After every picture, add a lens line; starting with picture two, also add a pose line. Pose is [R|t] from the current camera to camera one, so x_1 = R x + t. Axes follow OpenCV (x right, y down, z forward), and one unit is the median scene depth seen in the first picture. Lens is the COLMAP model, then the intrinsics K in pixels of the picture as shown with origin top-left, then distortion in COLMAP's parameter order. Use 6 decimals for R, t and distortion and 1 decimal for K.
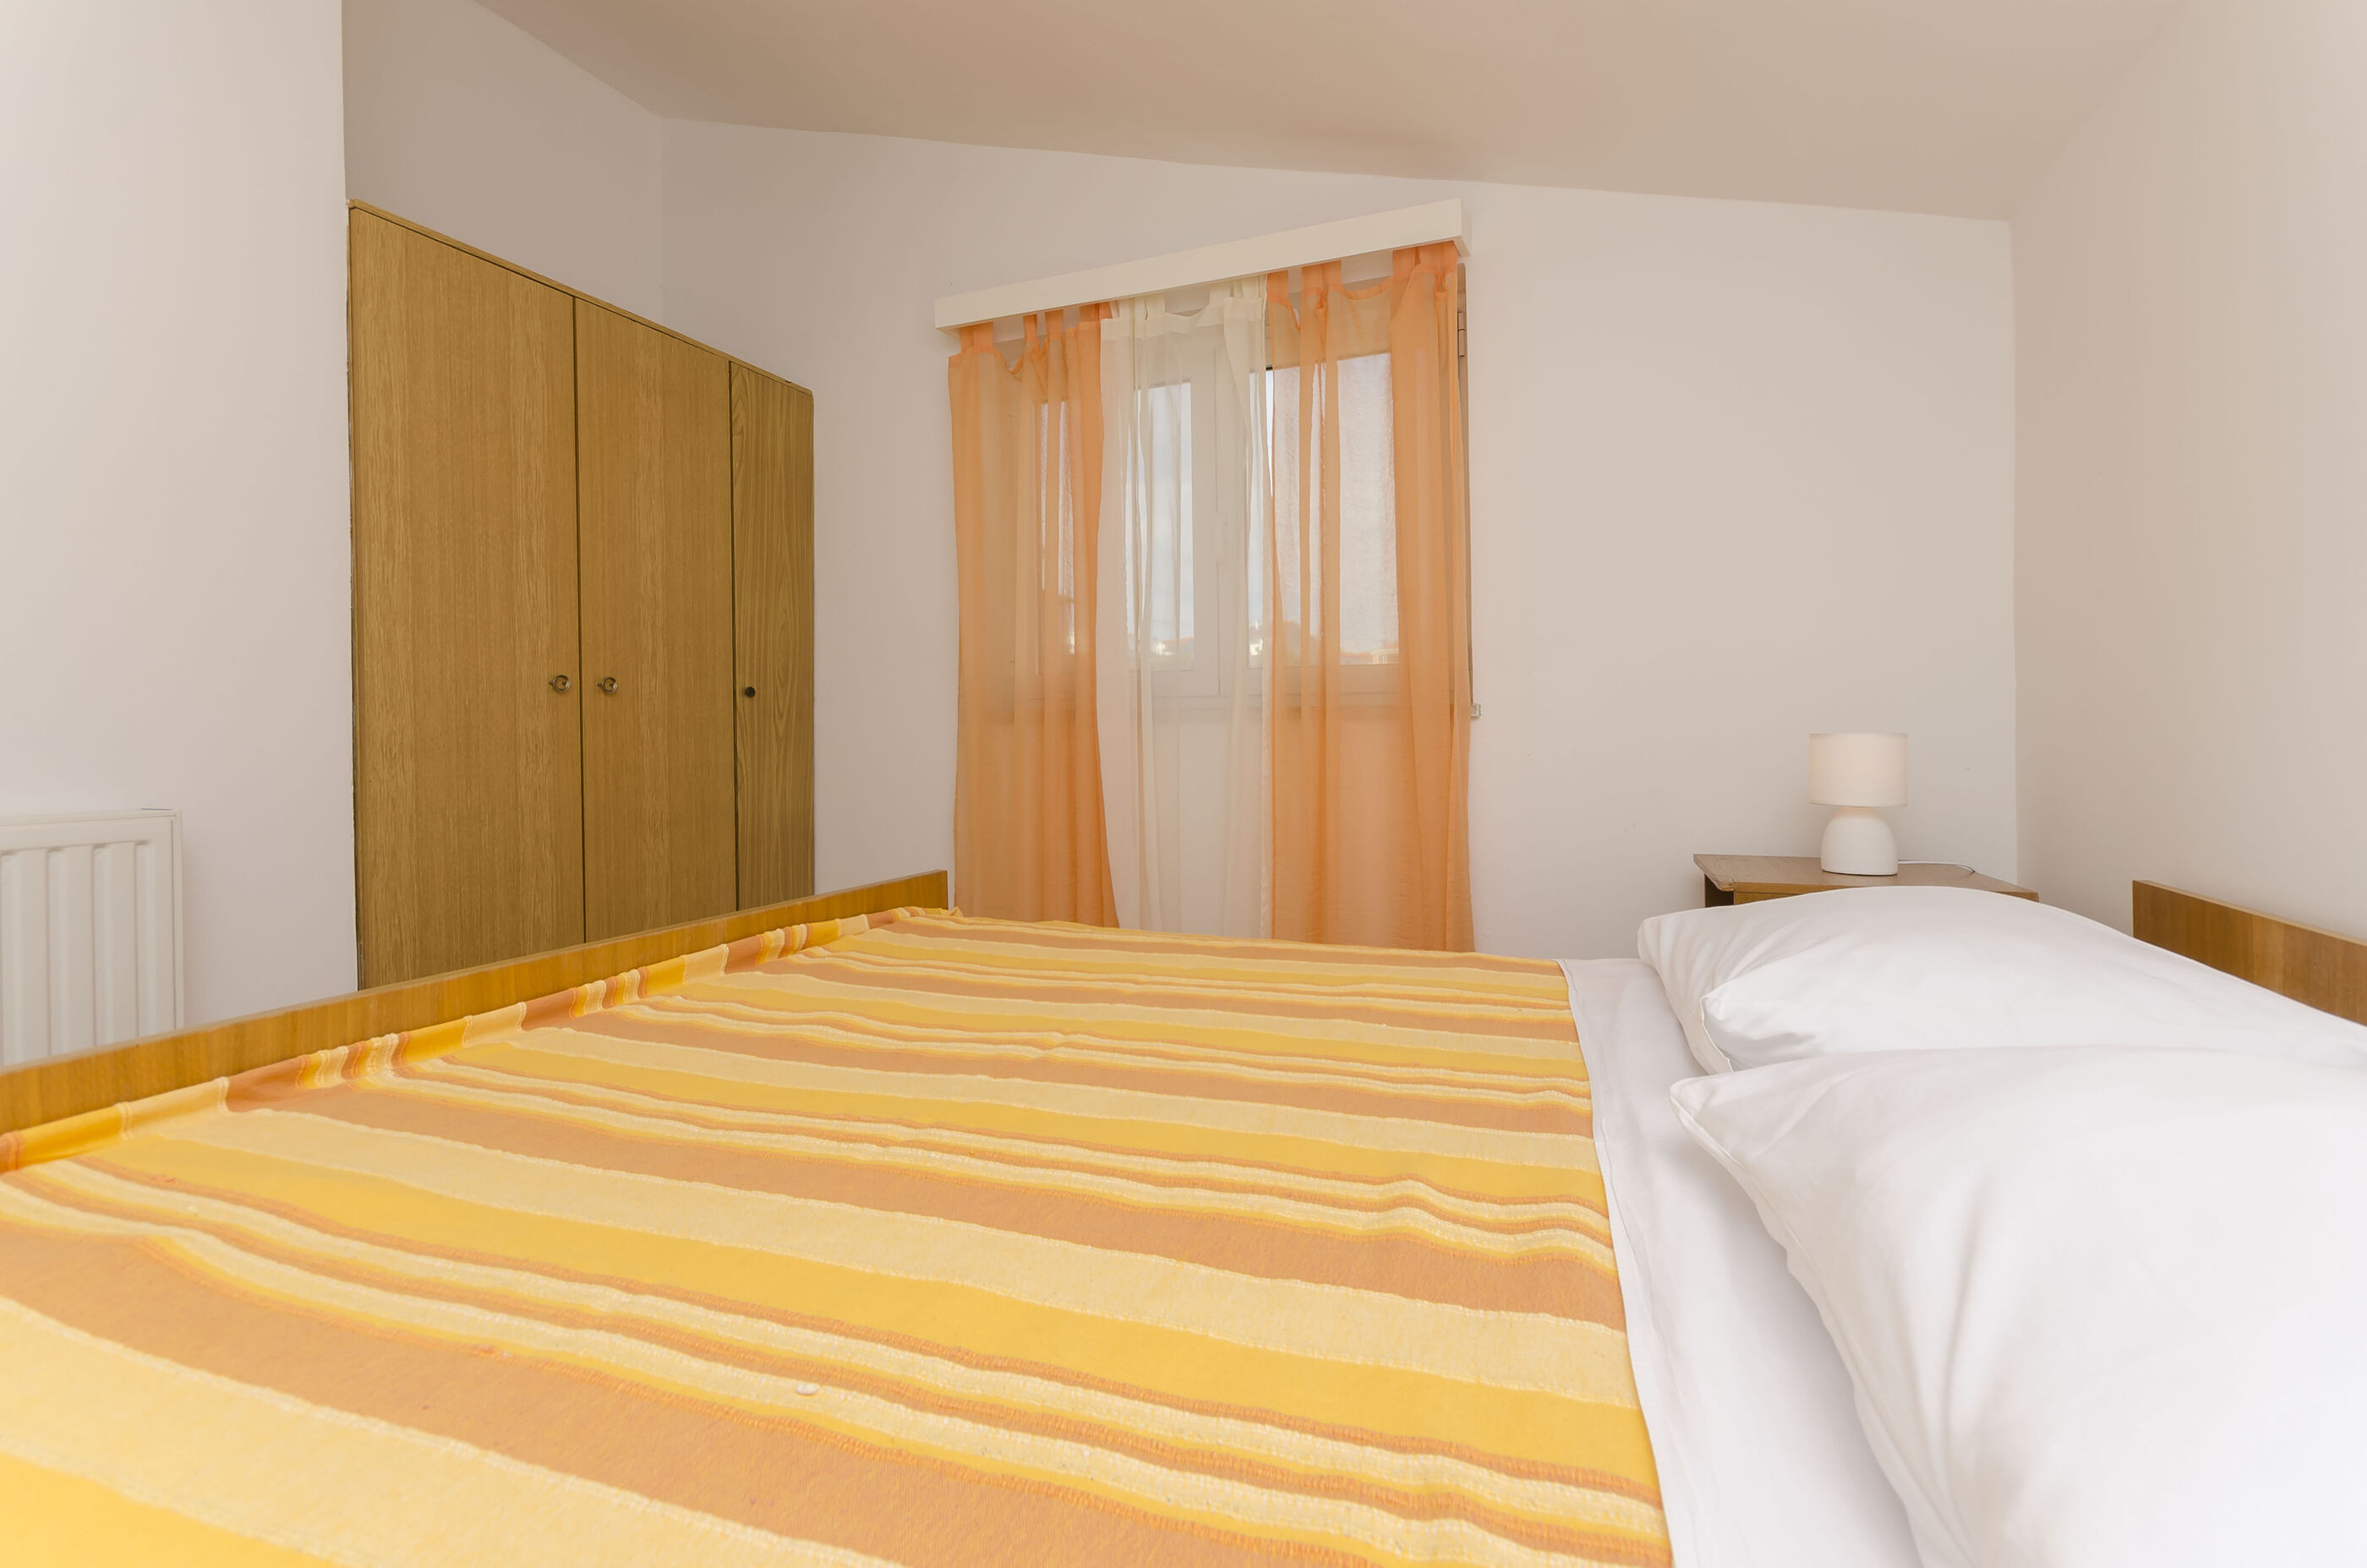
lens RADIAL K [[1028.3, 0, 1208.3], [0, 1028.3, 778.7], [0, 0, 1]] dist [0.002805, 0.000066]
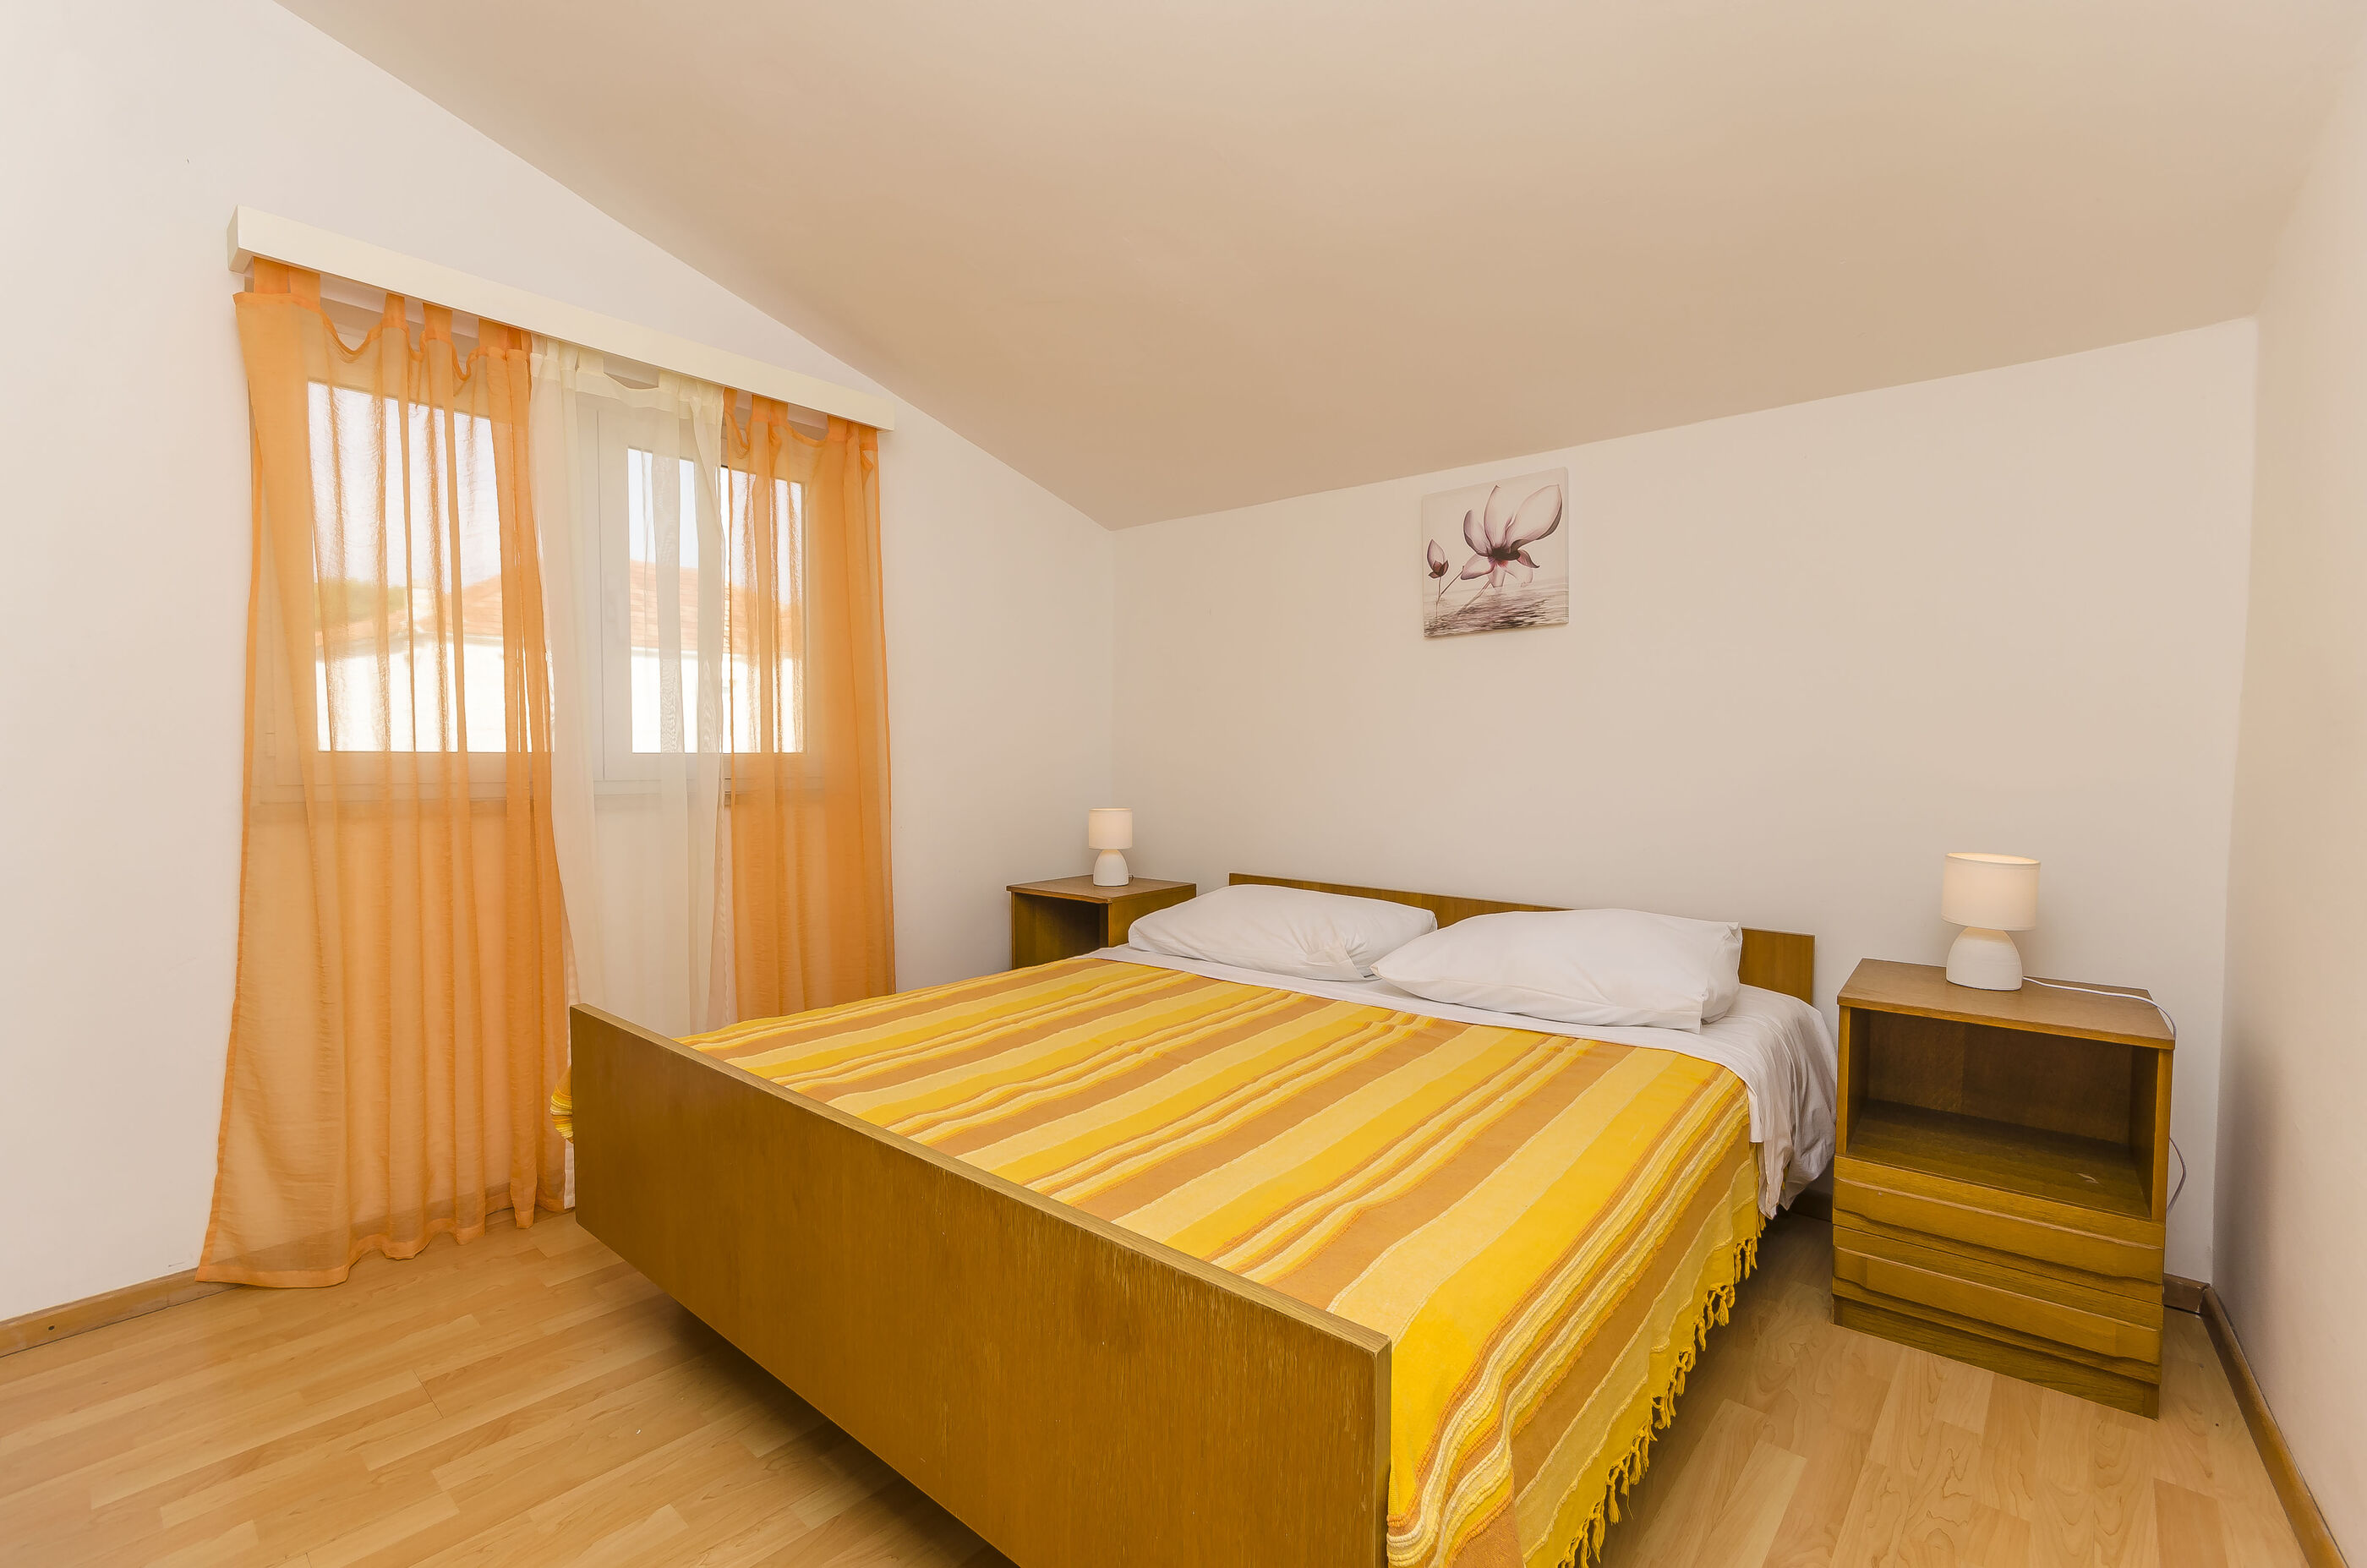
lens RADIAL K [[1028.3, 0, 1208.3], [0, 1028.3, 778.7], [0, 0, 1]] dist [0.002805, 0.000066]
pose [[0.318793, -0.015058, 0.947705, -0.818622], [0.037494, 0.999292, 0.003265, -0.076098], [-0.947082, 0.034493, 0.319132, 0.212230]]
